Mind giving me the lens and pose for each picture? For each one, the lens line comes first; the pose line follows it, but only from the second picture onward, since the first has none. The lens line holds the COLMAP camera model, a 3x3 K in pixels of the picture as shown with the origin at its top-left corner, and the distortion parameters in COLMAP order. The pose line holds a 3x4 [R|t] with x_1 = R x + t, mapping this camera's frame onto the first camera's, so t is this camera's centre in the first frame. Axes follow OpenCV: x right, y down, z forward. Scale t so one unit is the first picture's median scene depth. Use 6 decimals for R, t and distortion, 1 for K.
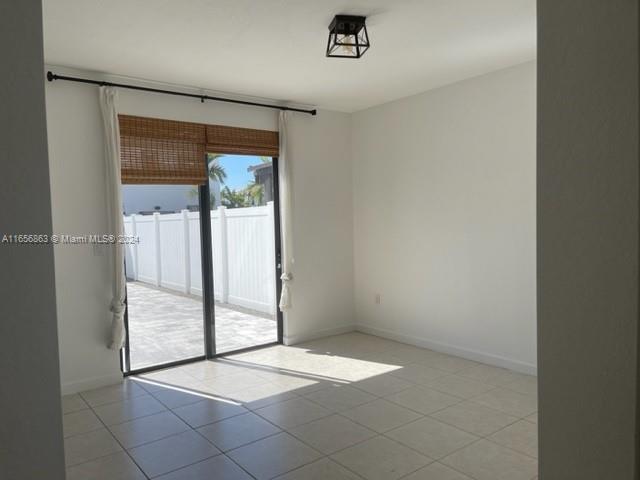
lens RADIAL K [[482.7, 0, 318.5], [0, 482.7, 245.1], [0, 0, 1]] dist [0.052582, -0.069798]
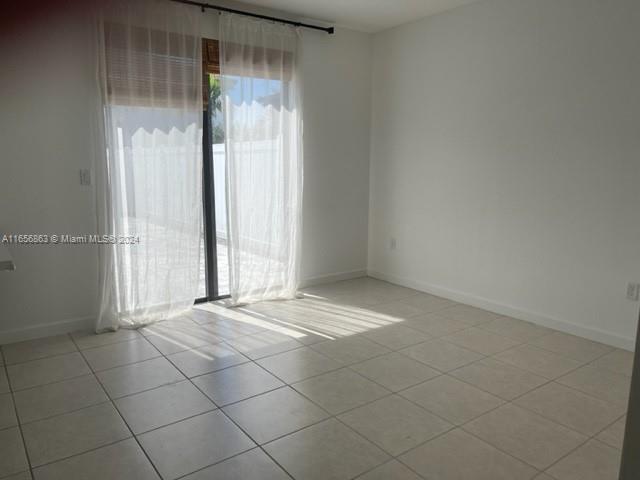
lens RADIAL K [[482.7, 0, 318.2], [0, 482.7, 239.0], [0, 0, 1]] dist [0.052582, -0.069798]
pose [[0.999287, 0.031269, -0.021145, -0.002250], [-0.028757, 0.993498, 0.110160, 0.008548], [0.024452, -0.109474, 0.993689, 0.103815]]
